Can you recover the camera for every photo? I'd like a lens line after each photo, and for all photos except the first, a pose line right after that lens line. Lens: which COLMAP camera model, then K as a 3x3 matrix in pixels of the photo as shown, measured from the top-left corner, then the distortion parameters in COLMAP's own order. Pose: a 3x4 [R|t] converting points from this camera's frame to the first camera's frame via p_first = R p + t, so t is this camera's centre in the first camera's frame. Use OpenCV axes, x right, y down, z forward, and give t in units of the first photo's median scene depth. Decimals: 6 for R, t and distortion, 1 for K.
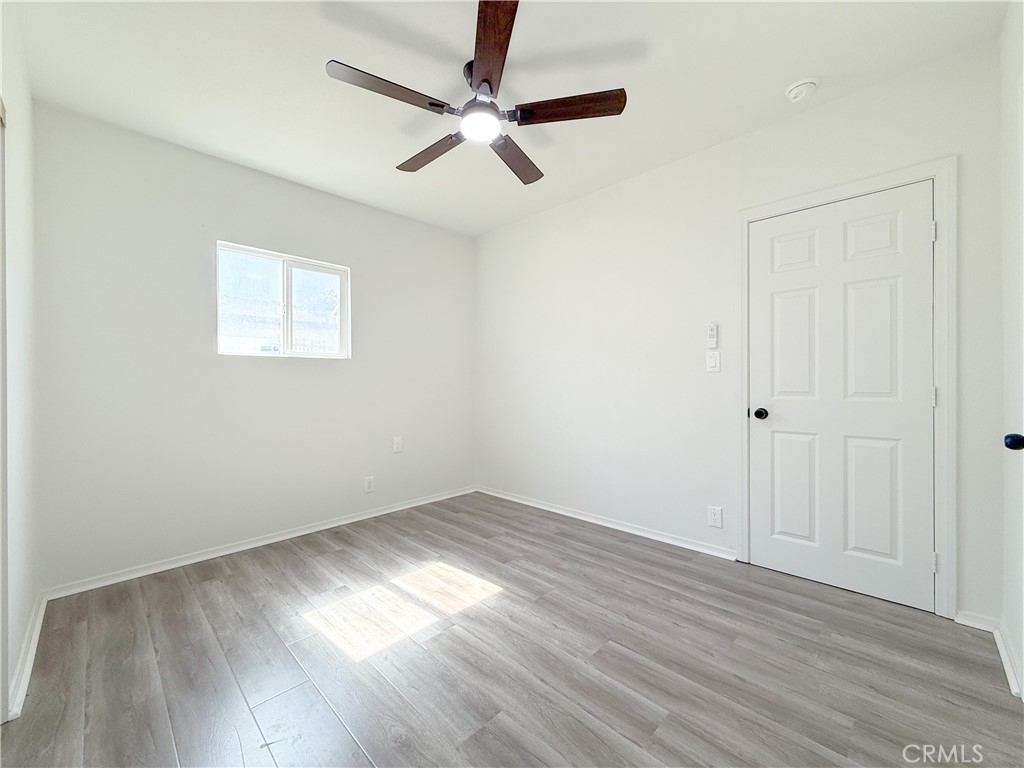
lens RADIAL K [[409.7, 0, 510.0], [0, 409.7, 387.8], [0, 0, 1]] dist [-0.001756, 0.000413]
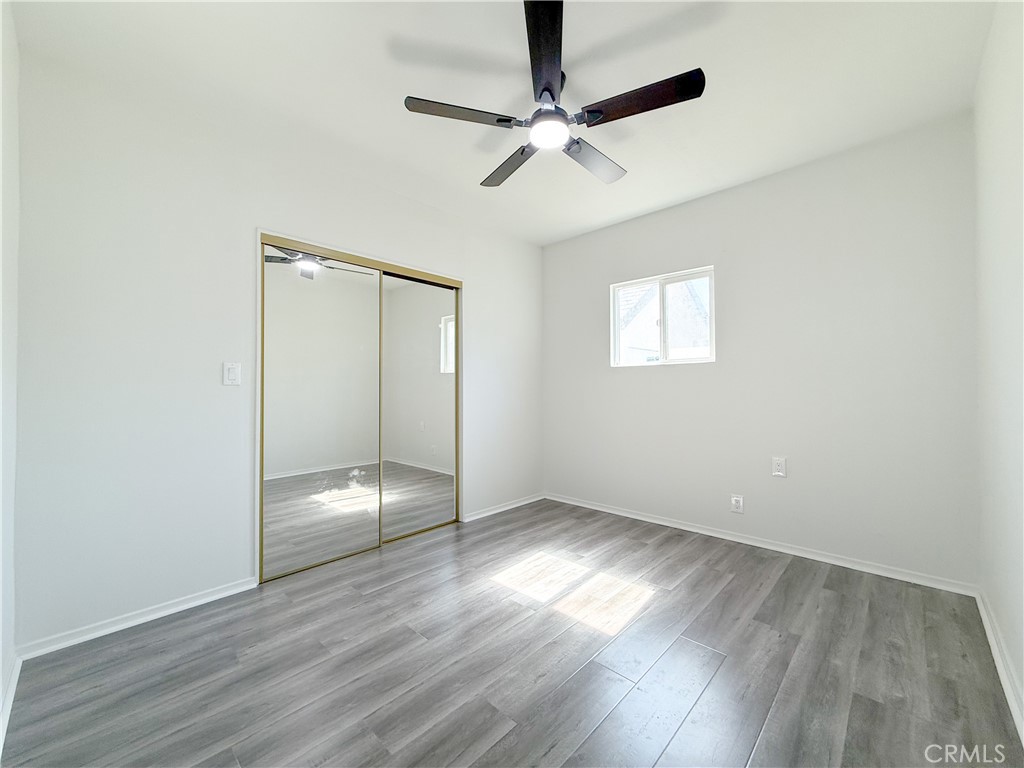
lens RADIAL K [[409.7, 0, 510.2], [0, 409.7, 383.2], [0, 0, 1]] dist [-0.001756, 0.000413]
pose [[0.013475, -0.009195, -0.999867, 0.785951], [-0.008977, 0.999916, -0.009316, -0.011812], [0.999869, 0.009101, 0.013391, 0.749969]]
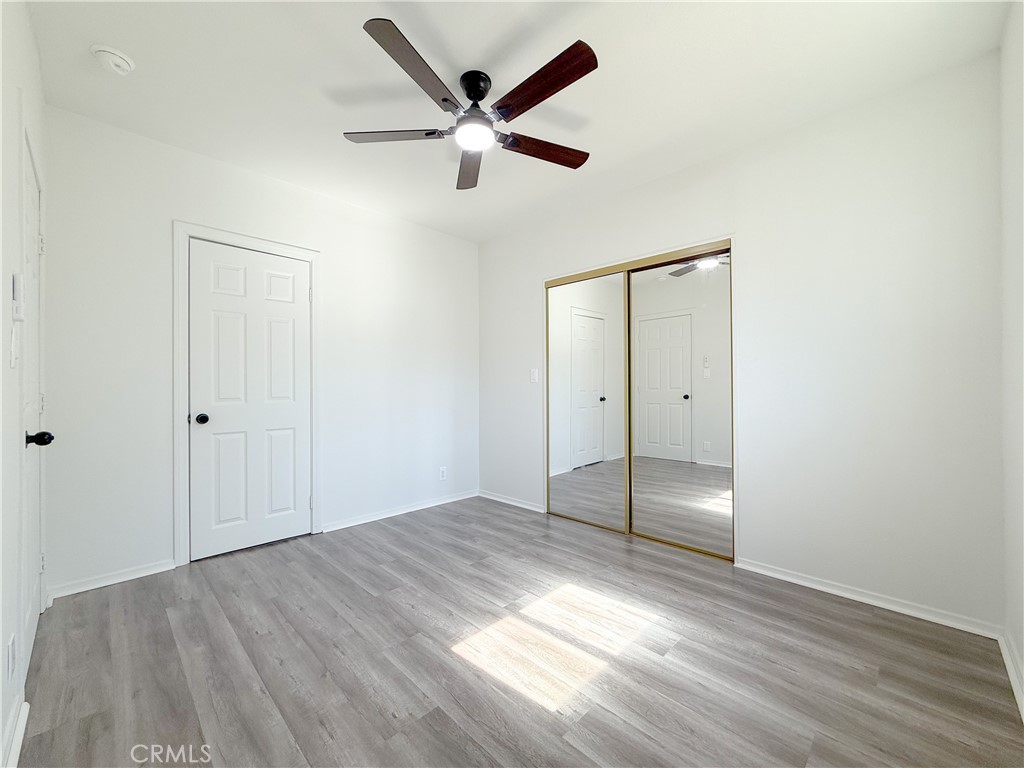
lens RADIAL K [[409.7, 0, 513.2], [0, 409.7, 386.2], [0, 0, 1]] dist [-0.001756, 0.000413]
pose [[-0.999942, 0.010567, -0.002035, -0.133810], [0.010538, 0.999850, 0.013759, -0.020250], [0.002180, 0.013737, -0.999903, 1.711775]]
